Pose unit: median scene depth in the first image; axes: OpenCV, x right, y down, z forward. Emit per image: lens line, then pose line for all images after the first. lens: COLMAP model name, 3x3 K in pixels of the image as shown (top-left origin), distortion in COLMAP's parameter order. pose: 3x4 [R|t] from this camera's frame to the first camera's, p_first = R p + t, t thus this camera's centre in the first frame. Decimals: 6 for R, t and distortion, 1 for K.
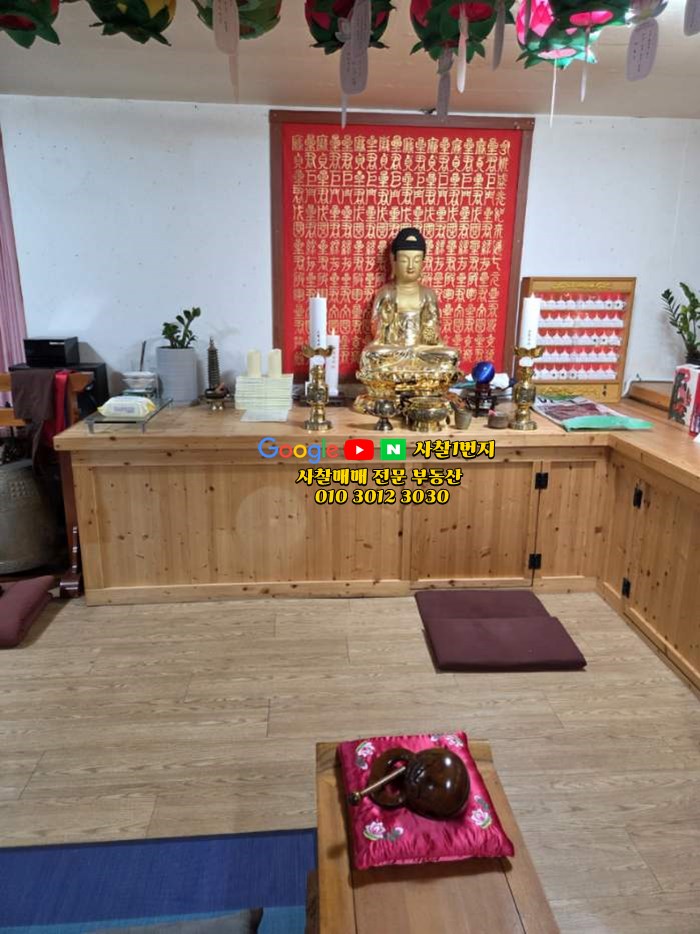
lens RADIAL K [[626.9, 0, 350.0], [0, 626.9, 467.0], [0, 0, 1]] dist [0.042358, -0.040099]
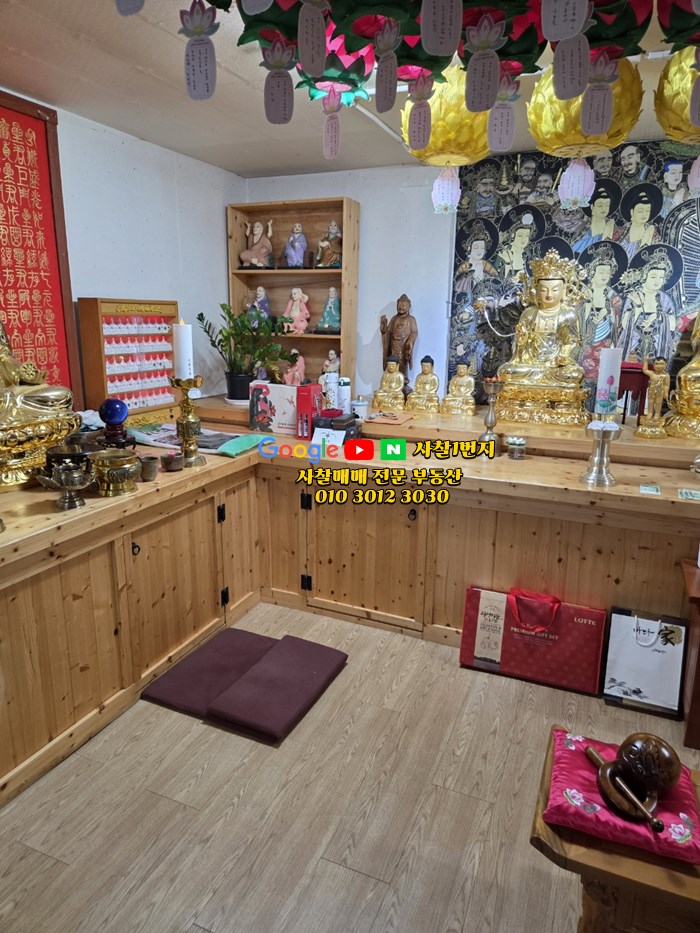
lens RADIAL K [[629.6, 0, 334.2], [0, 629.6, 467.6], [0, 0, 1]] dist [0.087762, -0.083591]
pose [[0.446859, -0.216484, 0.868016, -0.427415], [0.227909, 0.965813, 0.123546, -0.121094], [-0.865087, 0.142621, 0.480921, 0.359711]]
